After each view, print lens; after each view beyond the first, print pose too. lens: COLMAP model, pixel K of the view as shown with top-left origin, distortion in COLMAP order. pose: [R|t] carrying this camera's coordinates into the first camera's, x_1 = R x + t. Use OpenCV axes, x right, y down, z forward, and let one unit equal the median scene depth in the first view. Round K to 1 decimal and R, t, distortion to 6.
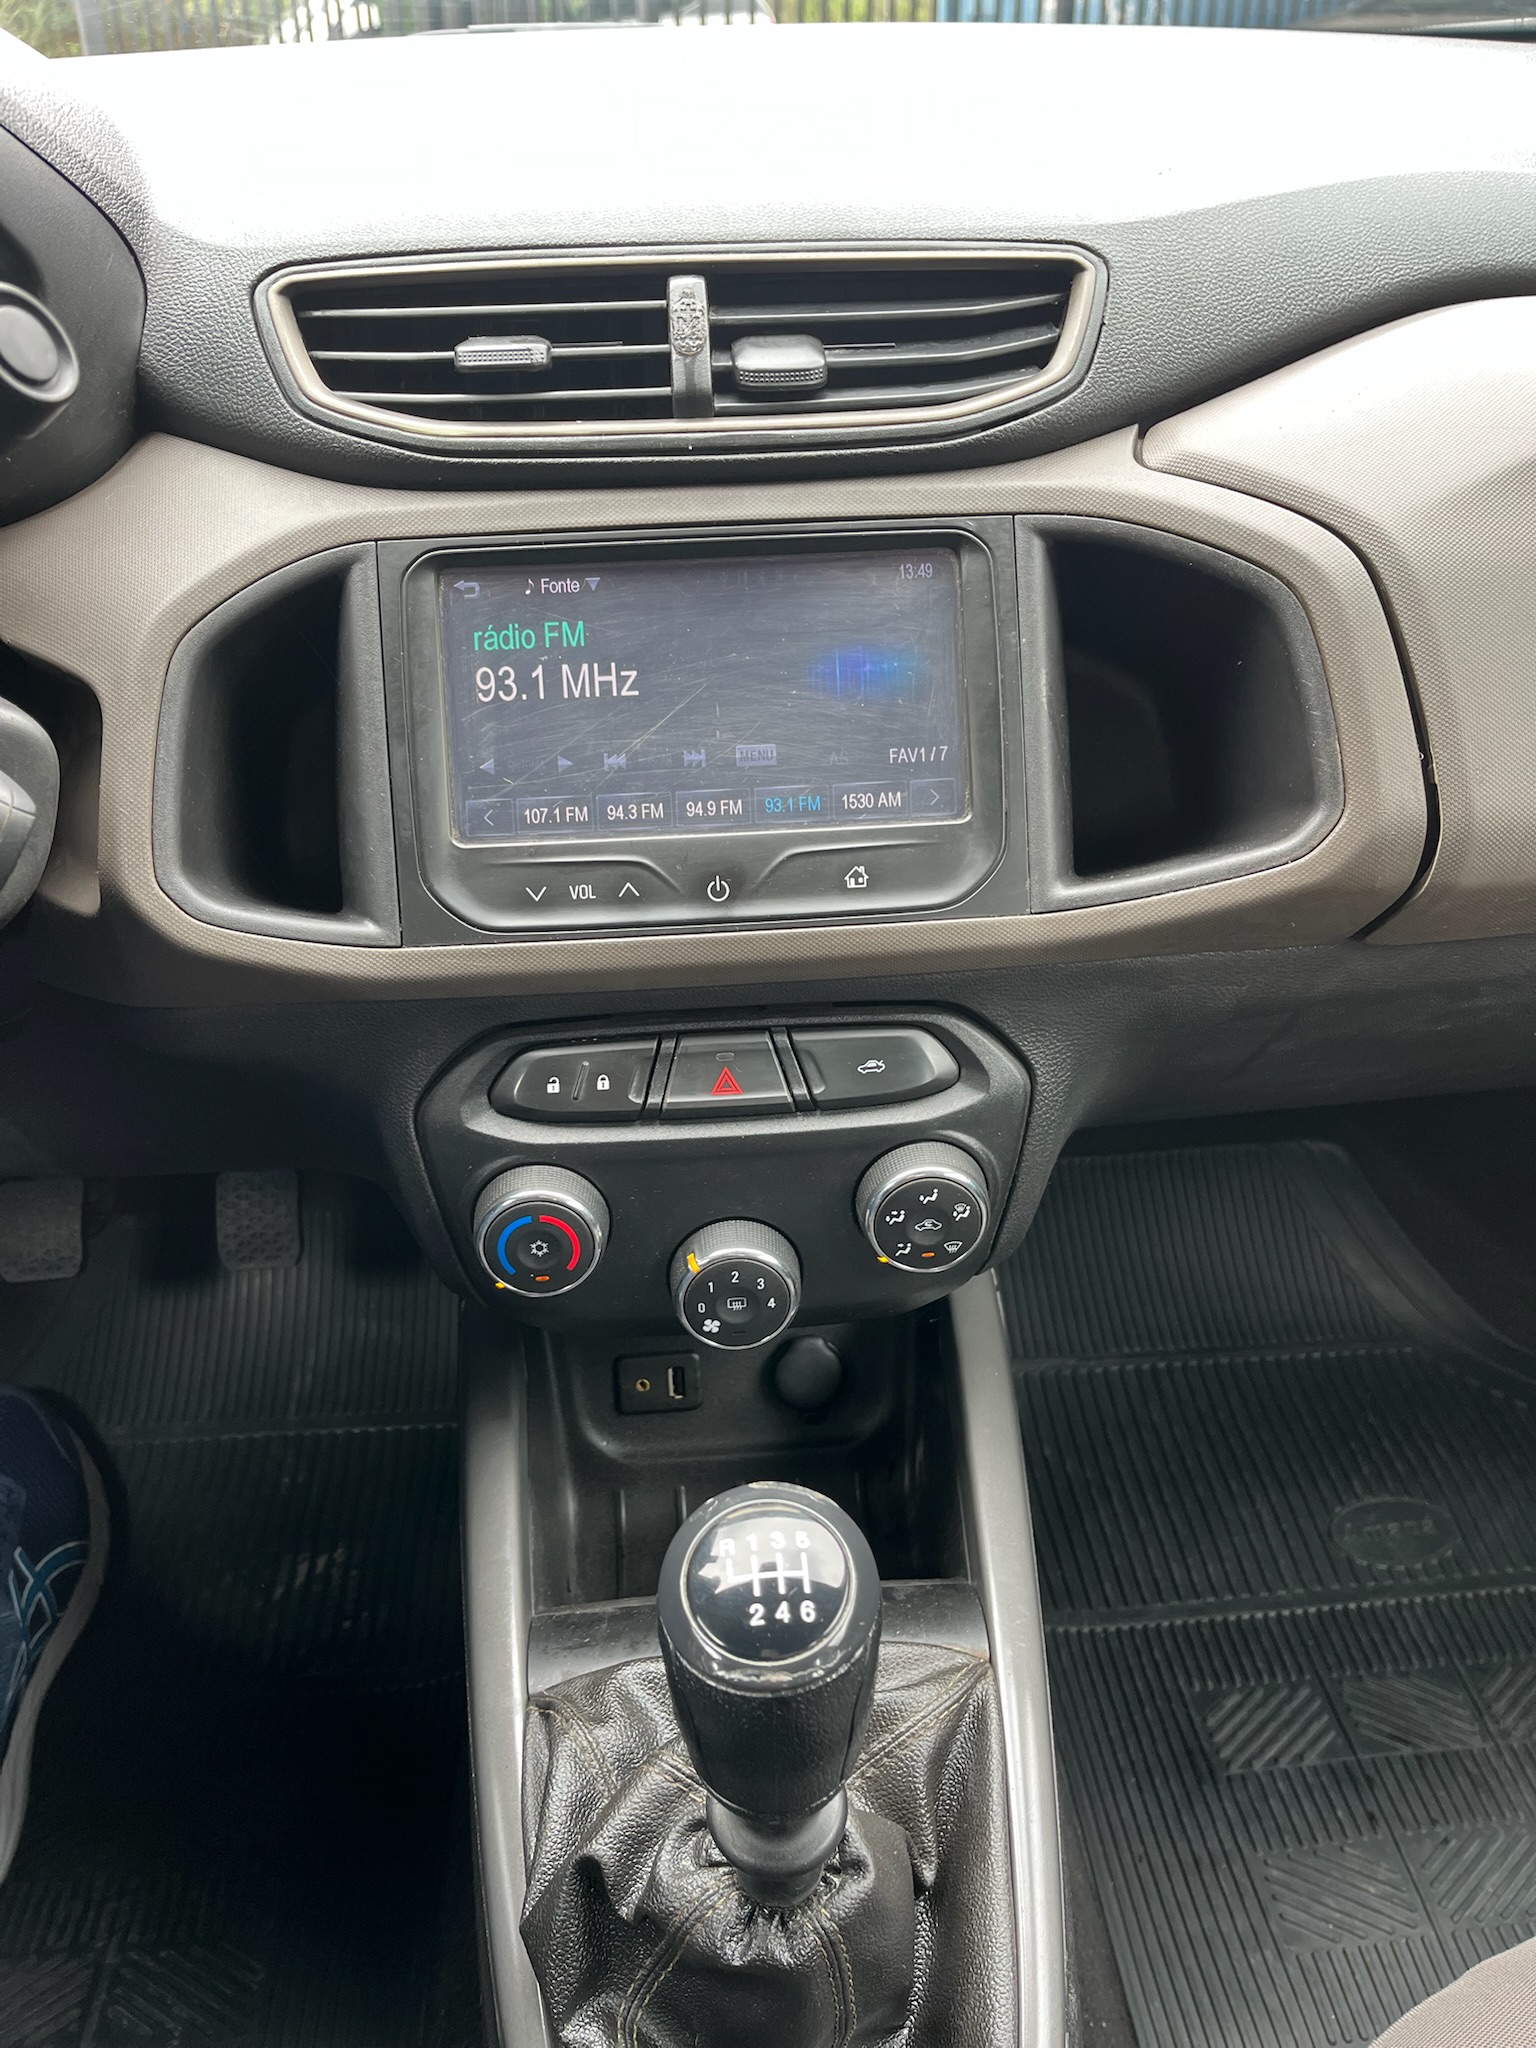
lens RADIAL K [[1545.3, 0, 768.0], [0, 1545.3, 1024.0], [0, 0, 1]] dist [0.097325, -0.135462]
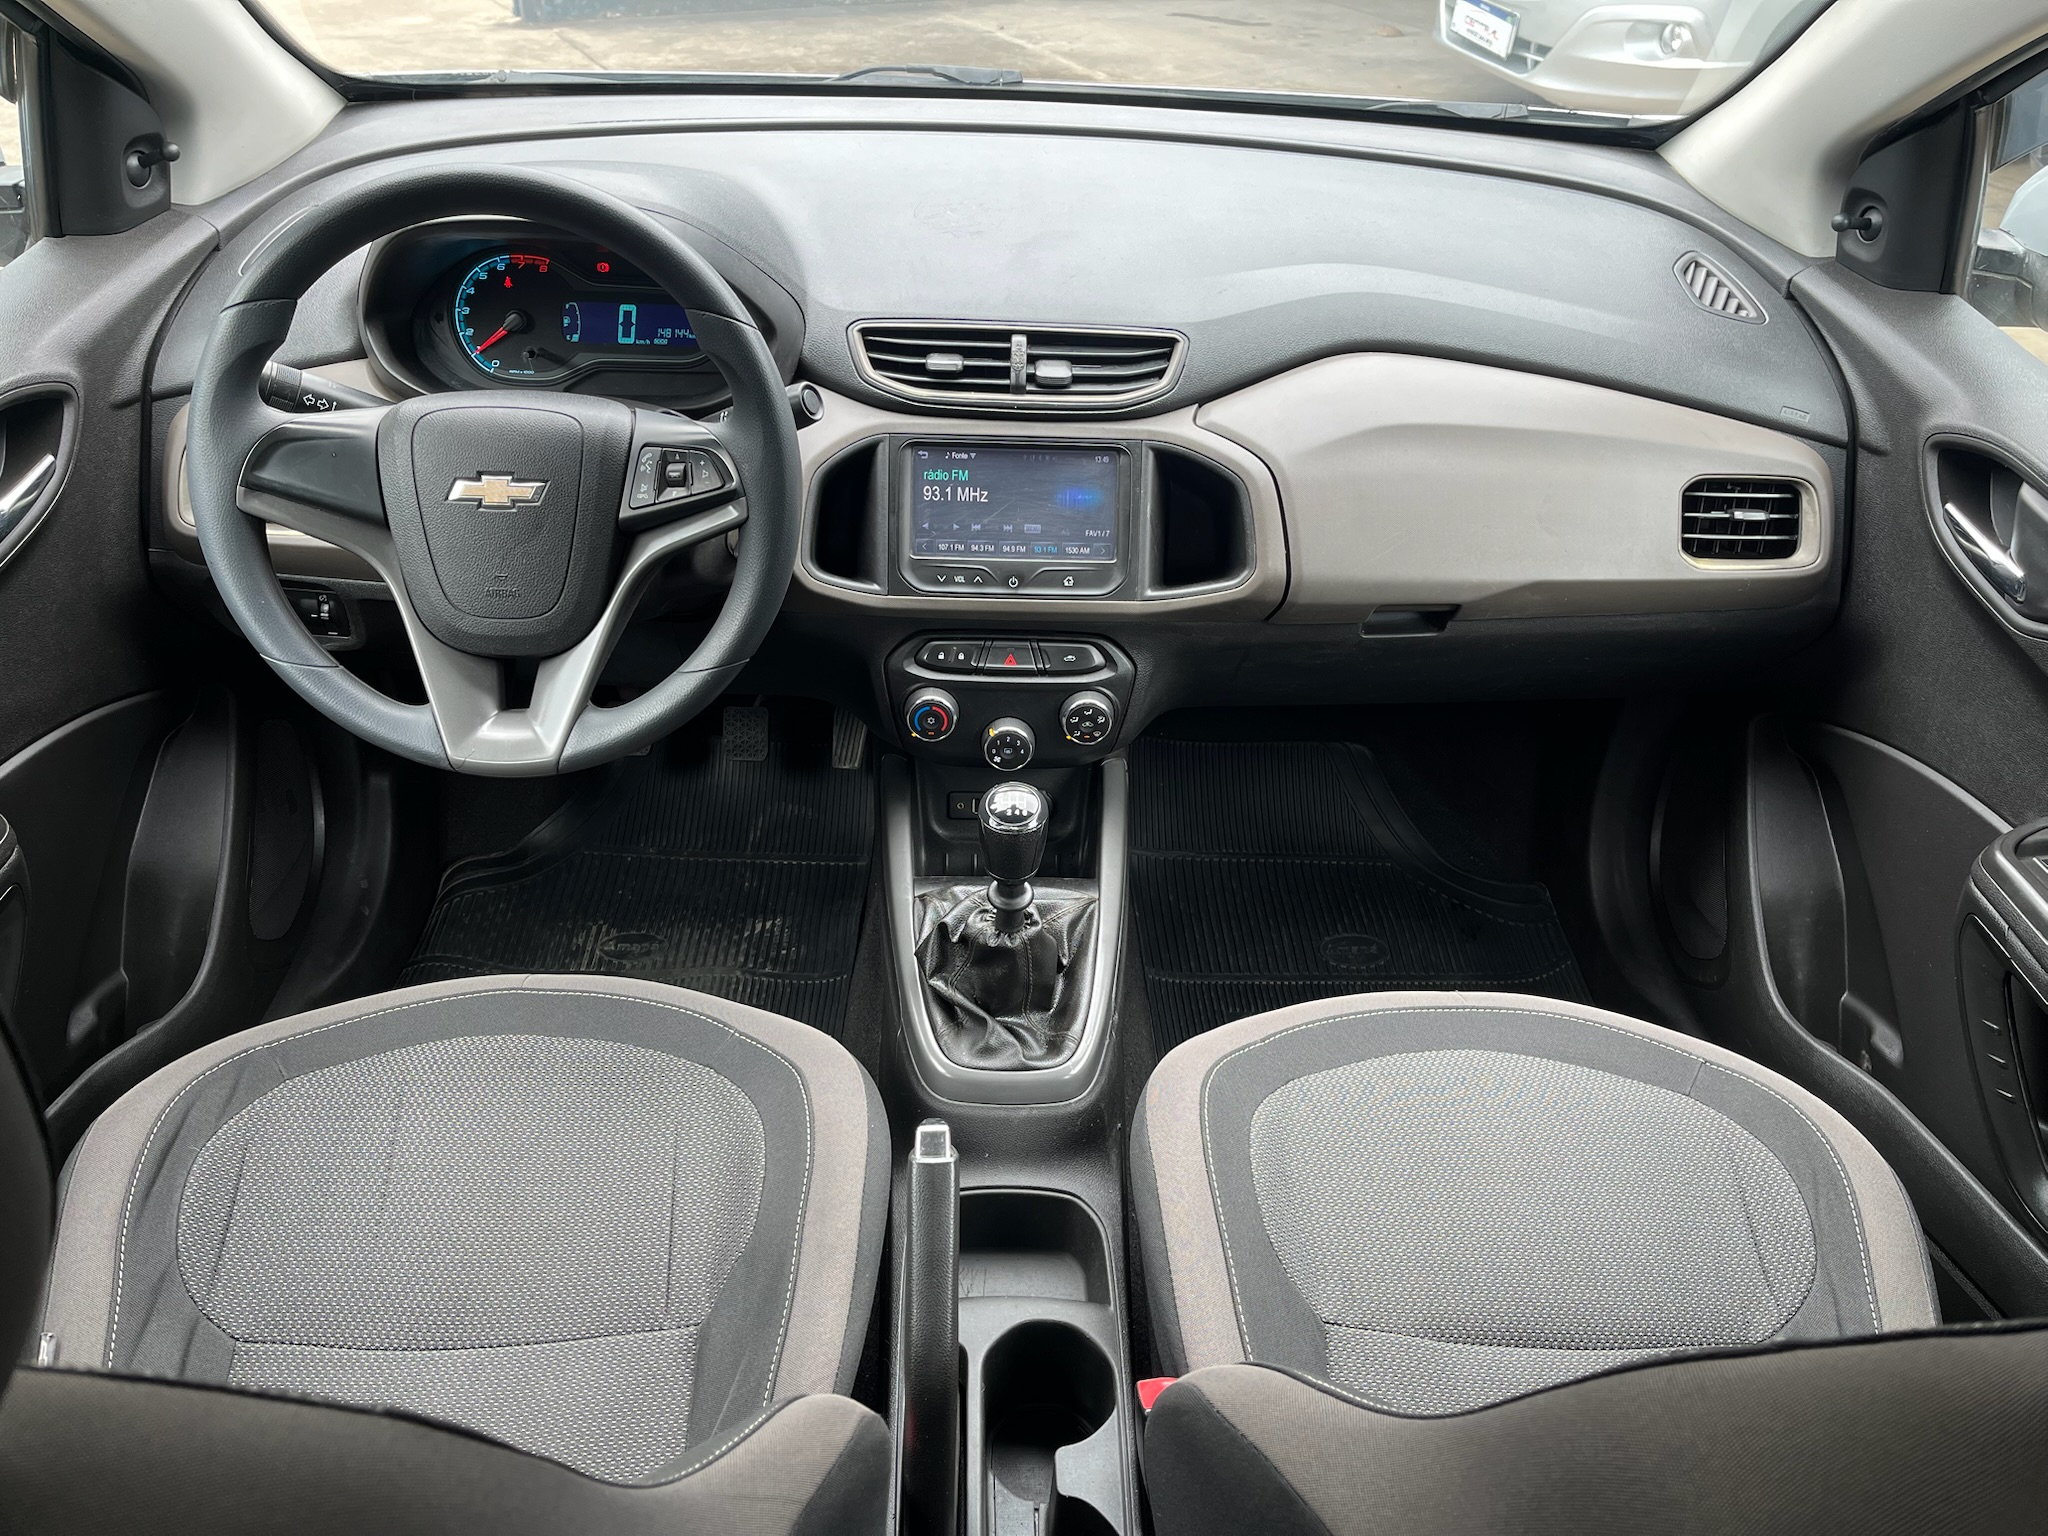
lens RADIAL K [[1545.3, 0, 1019.1], [0, 1545.3, 786.3], [0, 0, 1]] dist [0.097325, -0.135462]
pose [[0.996958, 0.076744, -0.013585, 0.036687], [-0.075584, 0.994566, 0.071599, 0.062141], [0.019006, -0.070354, 0.997341, -1.522646]]
